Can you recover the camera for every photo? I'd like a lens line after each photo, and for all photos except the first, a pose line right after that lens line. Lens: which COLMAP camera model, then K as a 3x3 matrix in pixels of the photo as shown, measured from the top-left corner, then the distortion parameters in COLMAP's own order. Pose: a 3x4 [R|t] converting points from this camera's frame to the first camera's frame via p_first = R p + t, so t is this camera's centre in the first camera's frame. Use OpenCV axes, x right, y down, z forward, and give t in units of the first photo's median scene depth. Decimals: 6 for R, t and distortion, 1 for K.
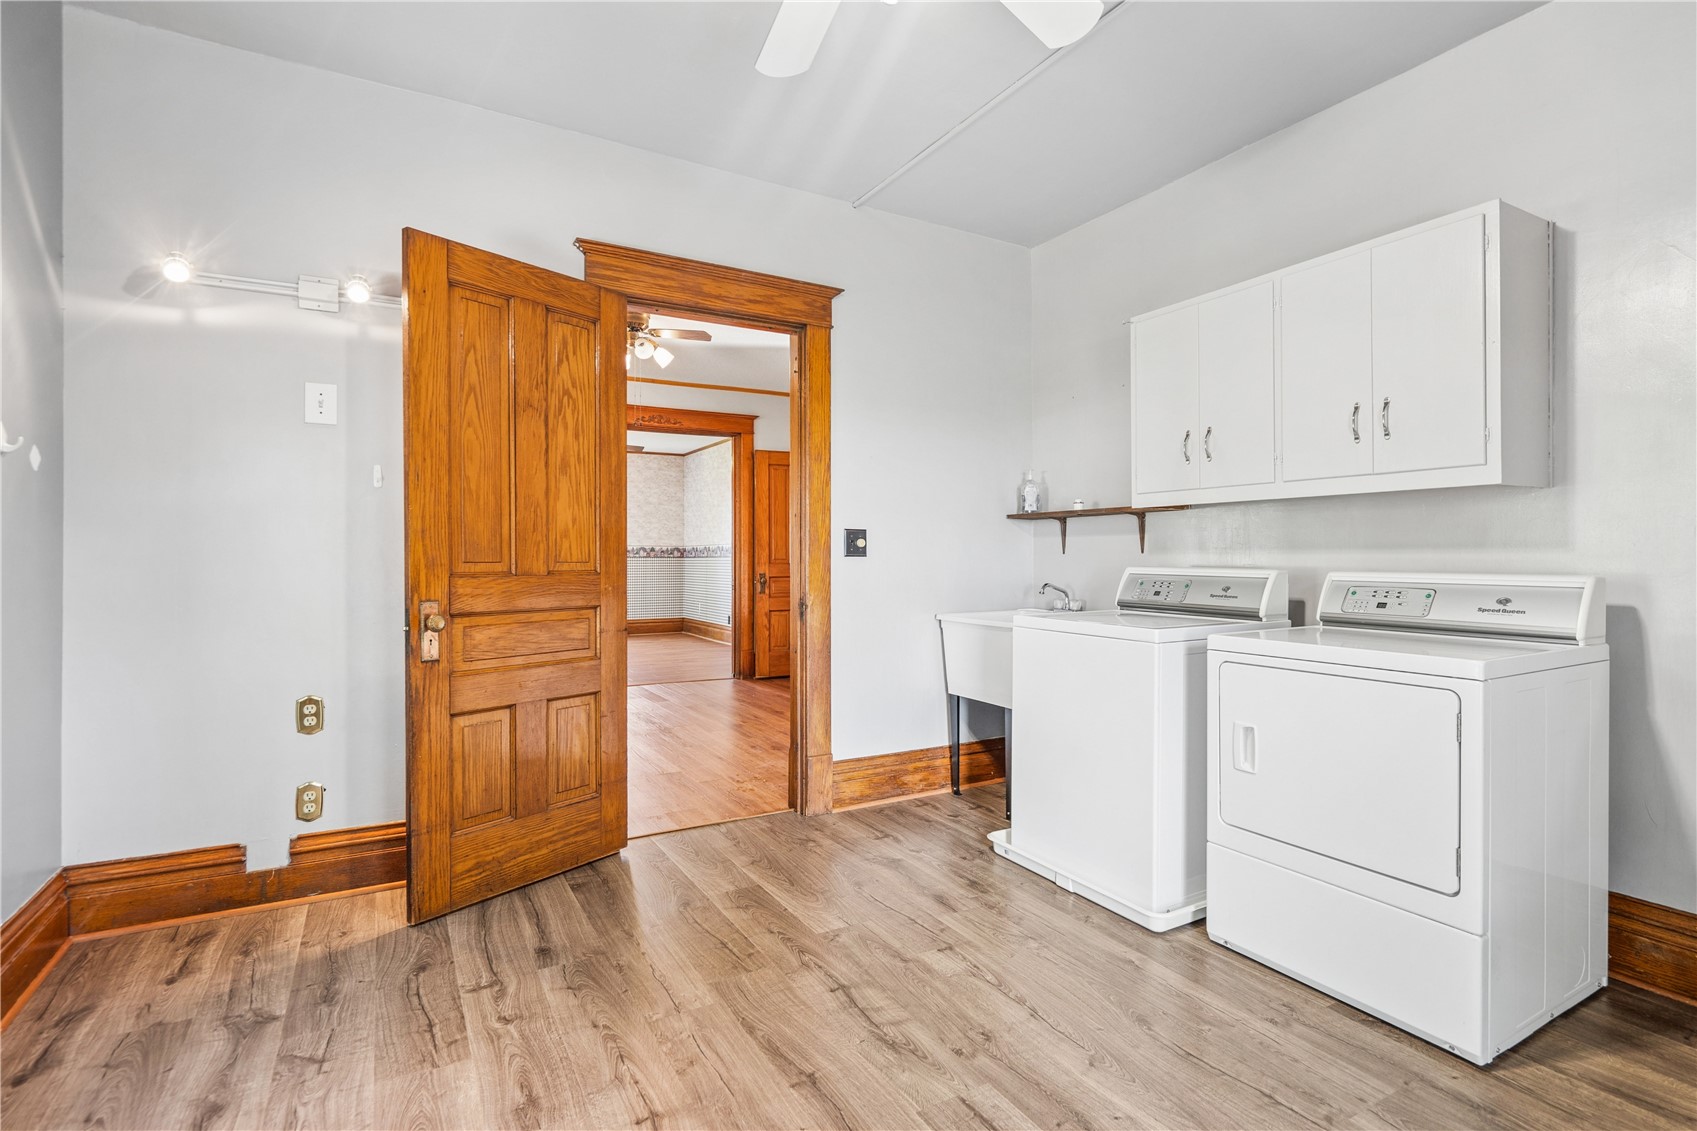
lens RADIAL K [[792.0, 0, 842.8], [0, 792.0, 564.3], [0, 0, 1]] dist [0.004181, 0.000804]
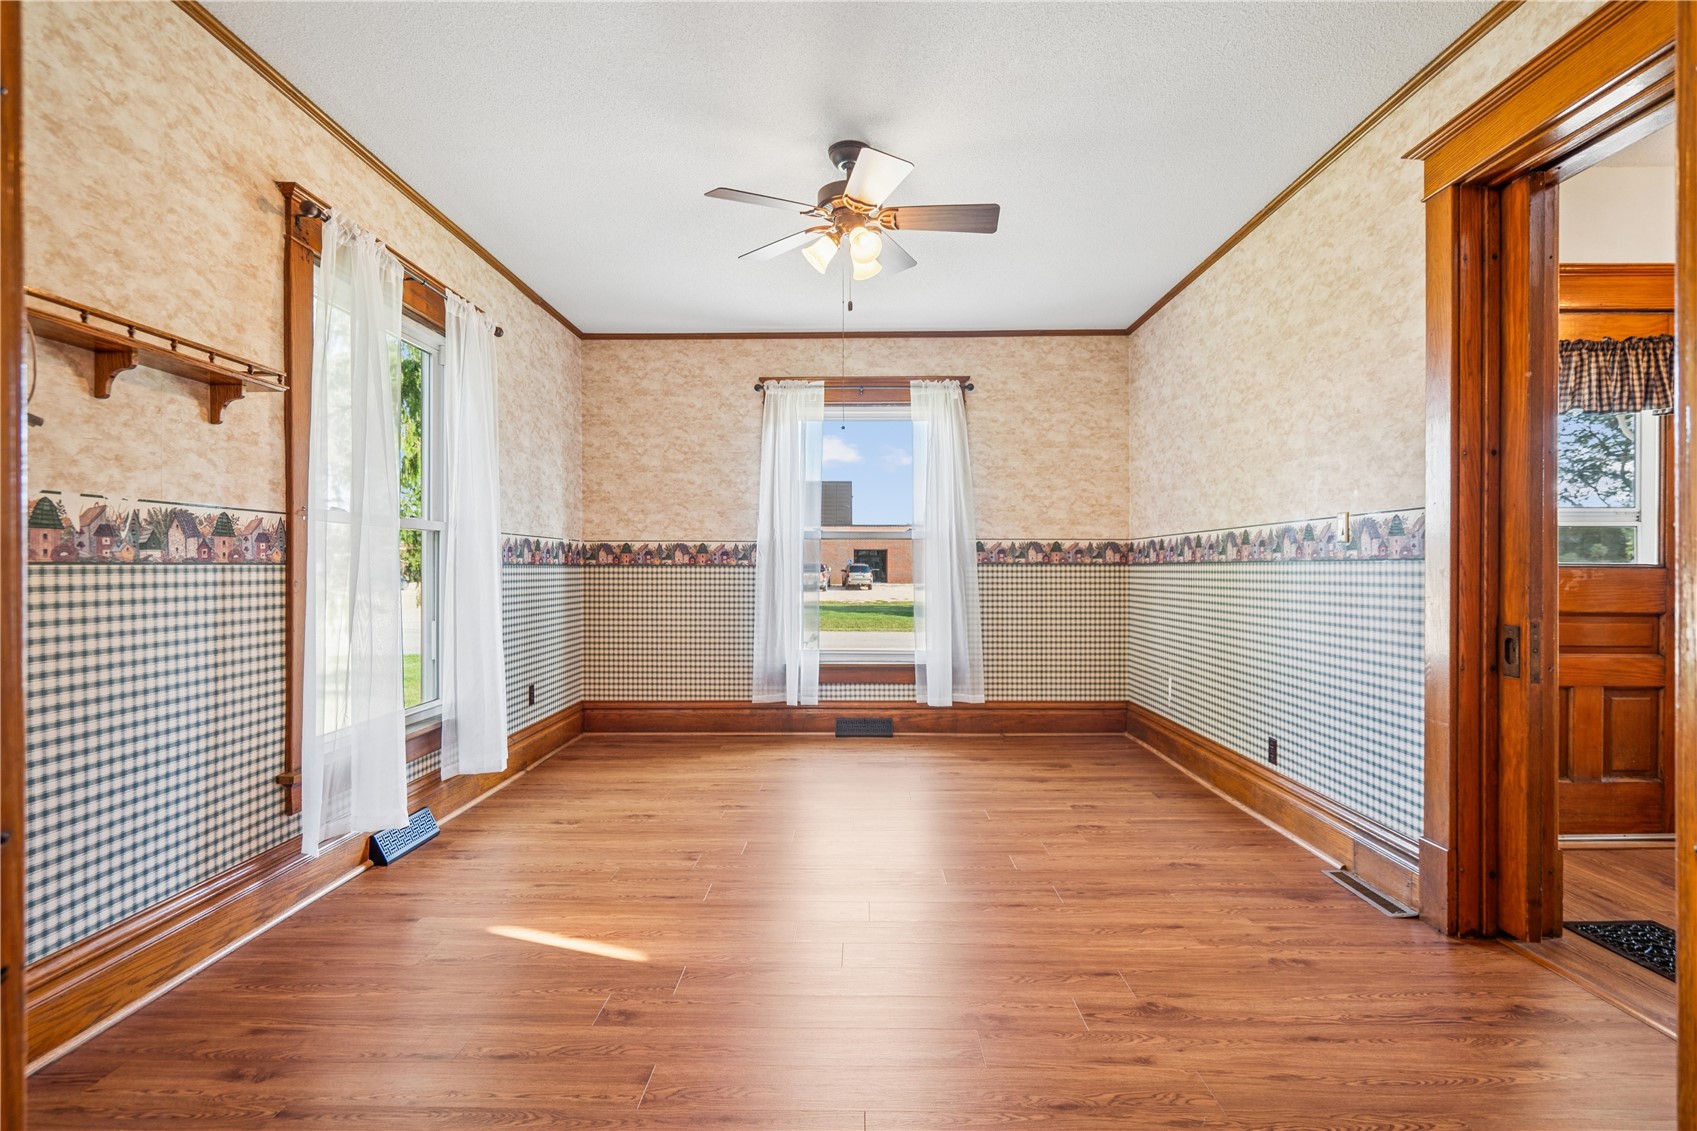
lens RADIAL K [[792.0, 0, 850.3], [0, 792.0, 568.0], [0, 0, 1]] dist [0.004181, 0.000804]
pose [[0.858920, -0.001276, -0.512108, -0.115912], [0.000211, 0.999998, -0.002137, -0.006214], [0.512110, 0.001728, 0.858918, 0.581397]]
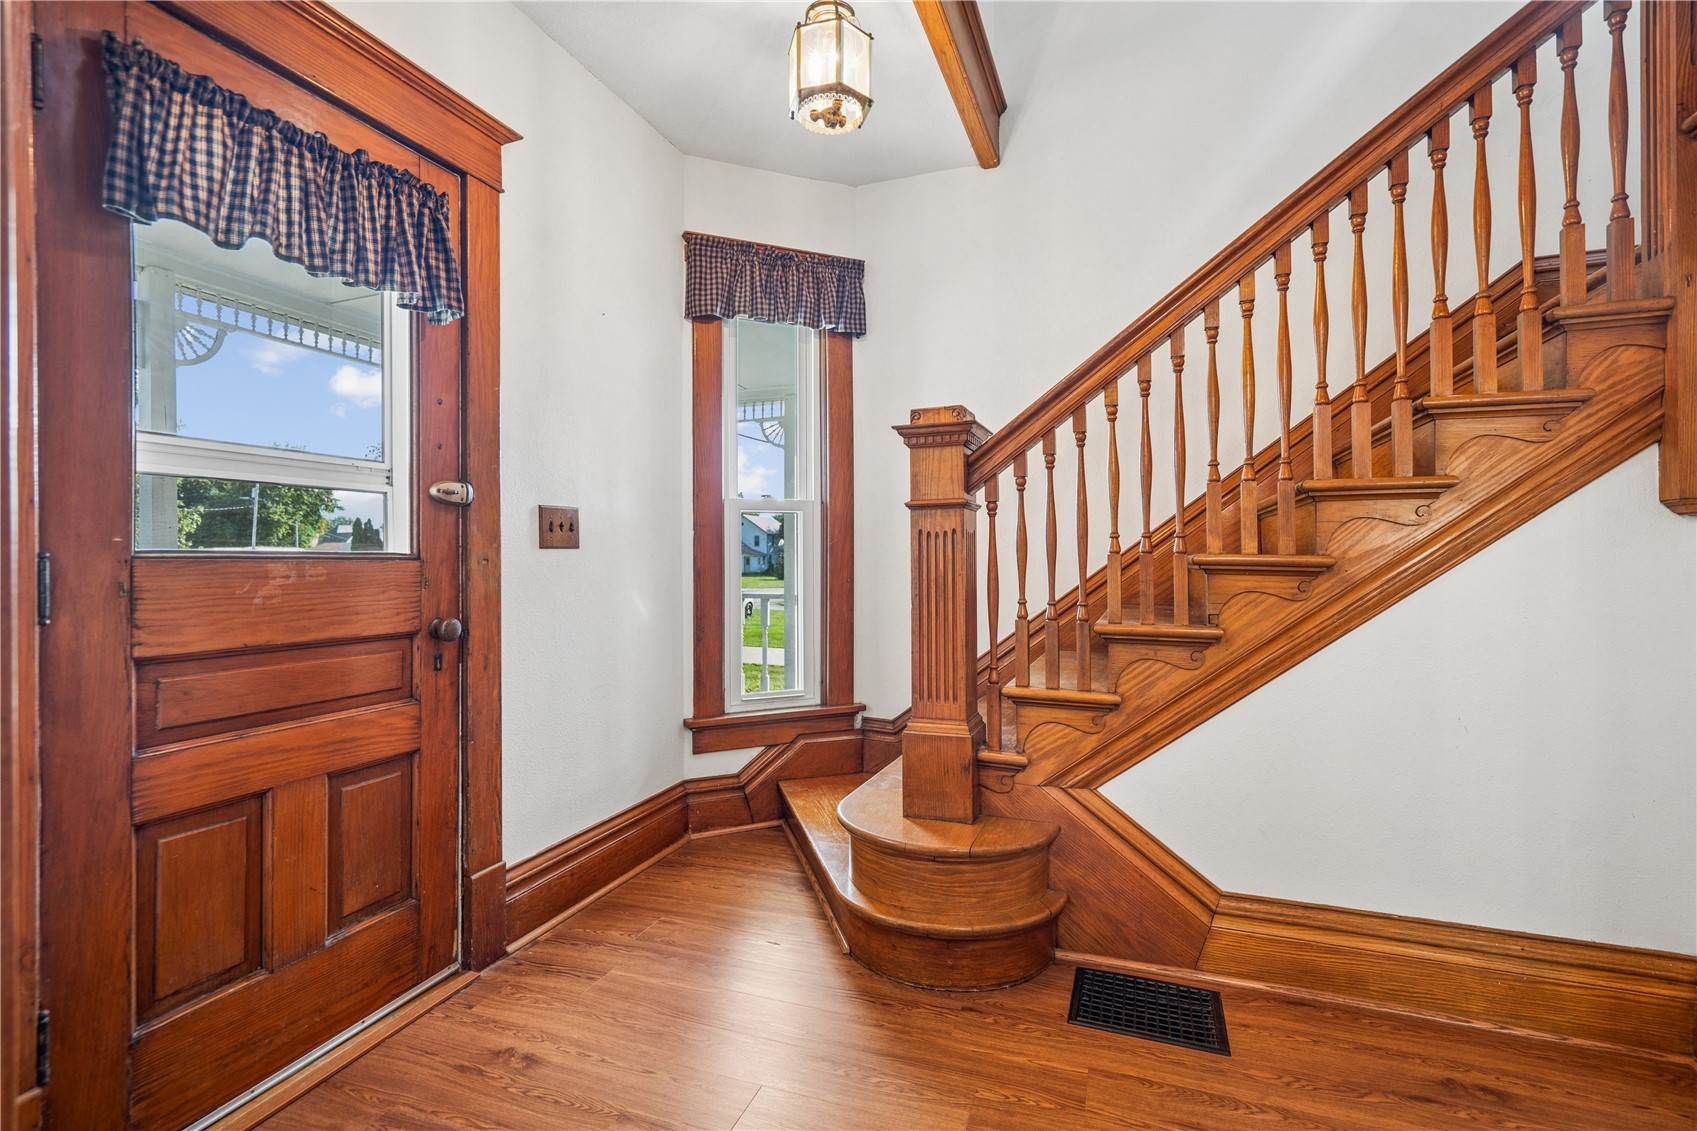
lens RADIAL K [[792.0, 0, 851.2], [0, 792.0, 558.0], [0, 0, 1]] dist [0.004181, 0.000804]
pose [[0.770919, -0.007173, 0.636892, -0.037108], [0.011144, 0.999935, -0.002227, -0.005446], [-0.636835, 0.008815, 0.770950, 0.814758]]
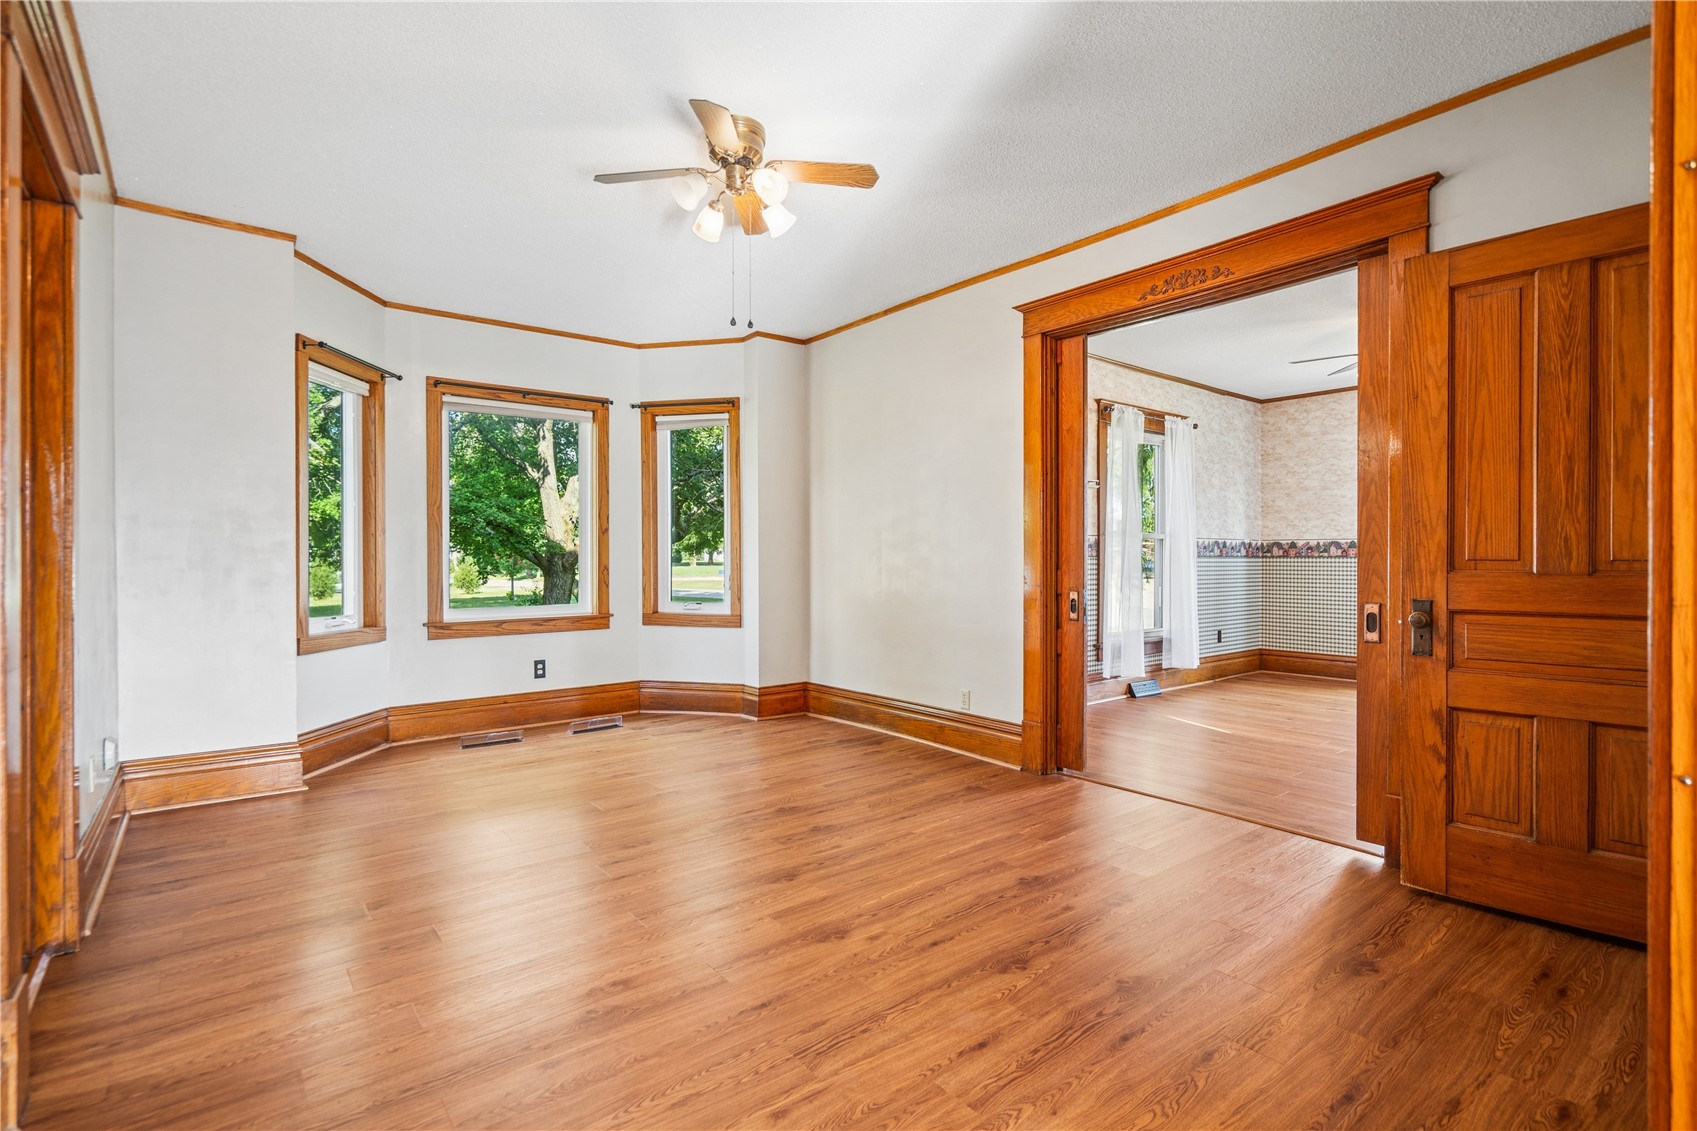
lens RADIAL K [[792.0, 0, 843.8], [0, 792.0, 561.4], [0, 0, 1]] dist [0.004181, 0.000804]
pose [[0.139225, 0.001535, -0.990260, 0.146247], [-0.003541, 0.999993, 0.001052, -0.004451], [0.990254, 0.003360, 0.139229, 0.444277]]
